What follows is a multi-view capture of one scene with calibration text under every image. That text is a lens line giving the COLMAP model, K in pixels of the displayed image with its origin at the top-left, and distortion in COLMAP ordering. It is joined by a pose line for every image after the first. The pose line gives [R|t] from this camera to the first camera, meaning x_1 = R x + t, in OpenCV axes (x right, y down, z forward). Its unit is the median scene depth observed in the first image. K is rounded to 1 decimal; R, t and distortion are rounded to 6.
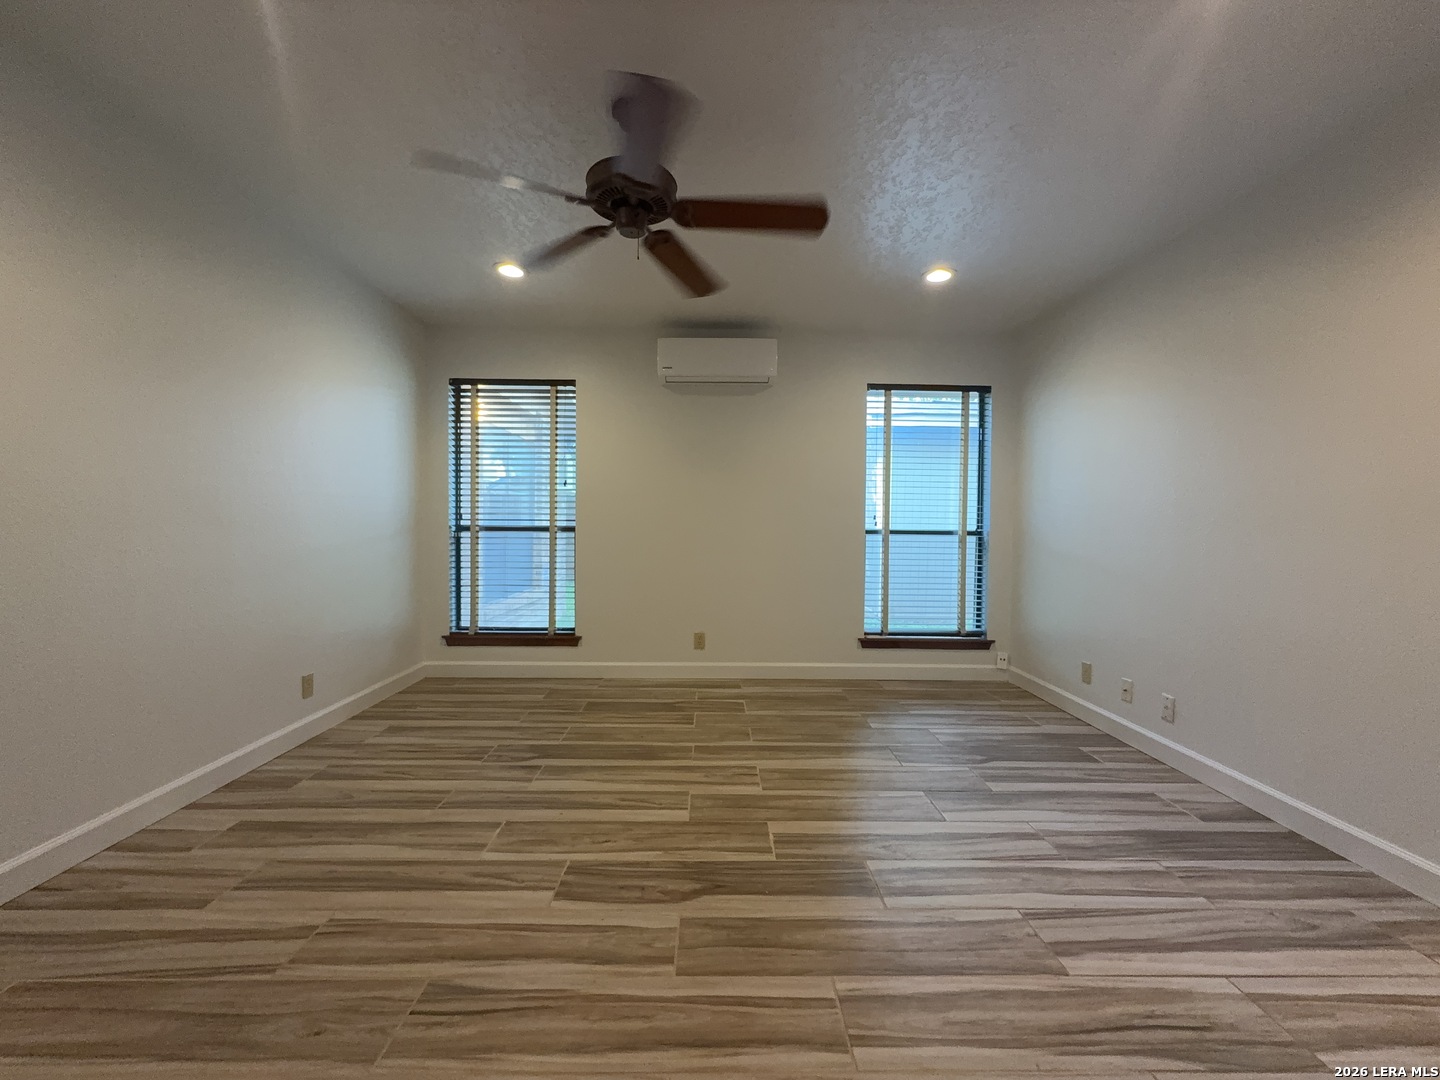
lens RADIAL K [[575.4, 0, 722.6], [0, 575.4, 535.3], [0, 0, 1]] dist [0.001809, -0.000362]
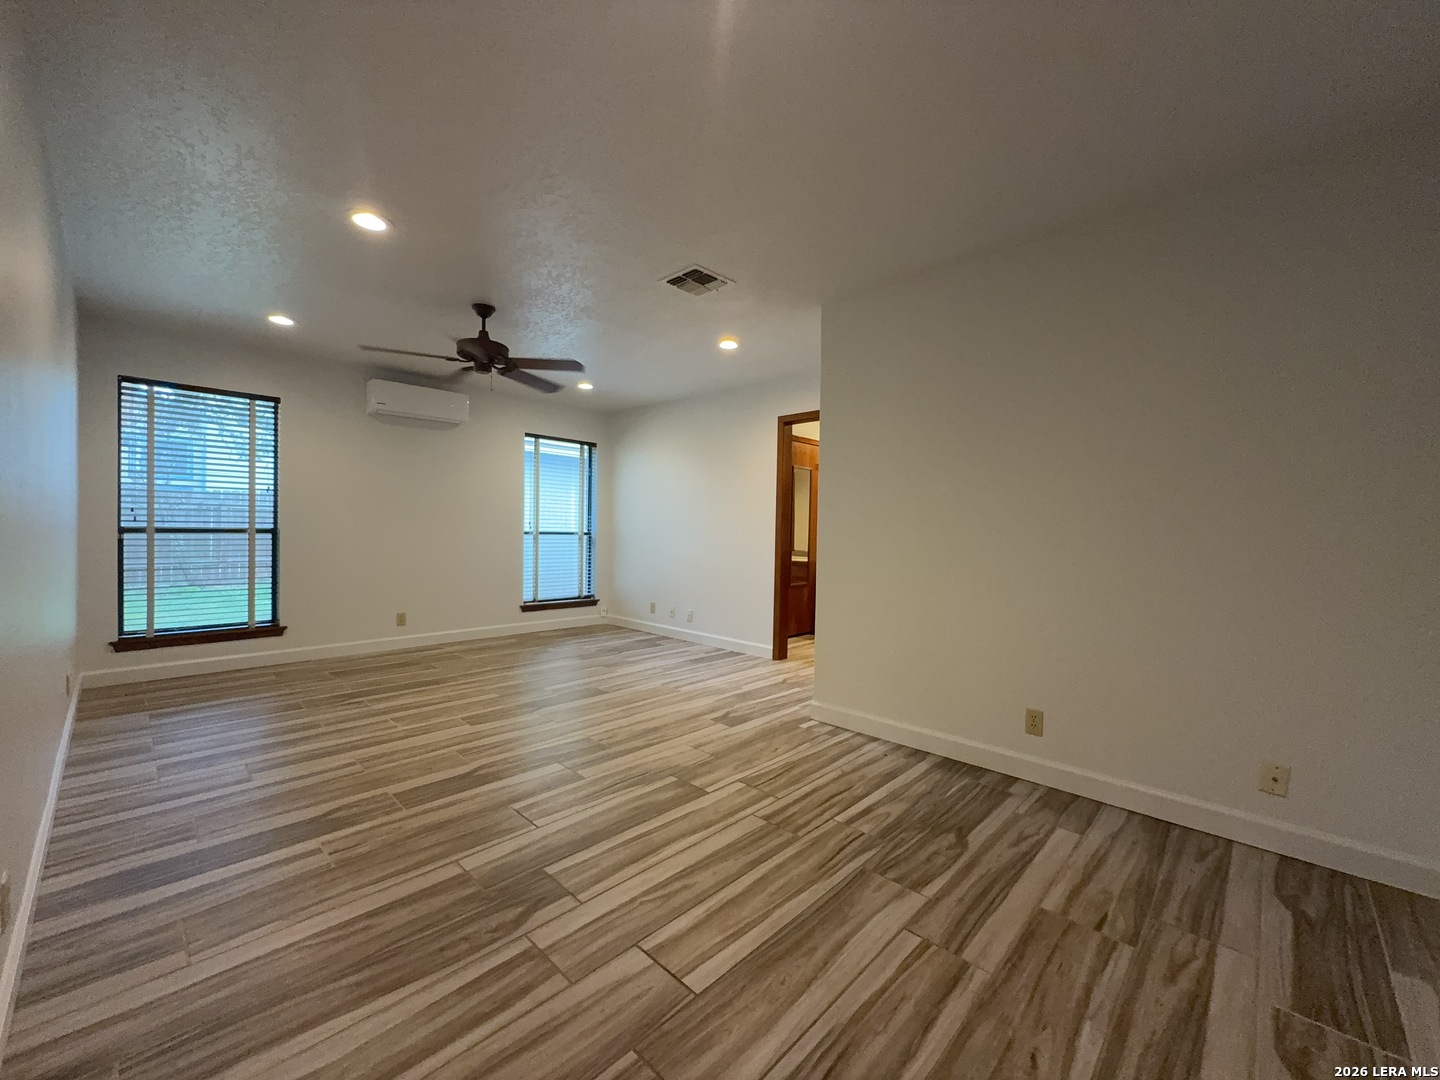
lens RADIAL K [[575.4, 0, 720.6], [0, 575.4, 537.1], [0, 0, 1]] dist [0.001809, -0.000362]
pose [[0.704340, -0.007106, 0.709827, -0.443424], [0.000964, 0.999959, 0.009053, -0.008570], [-0.709862, -0.005692, 0.704318, -0.394510]]
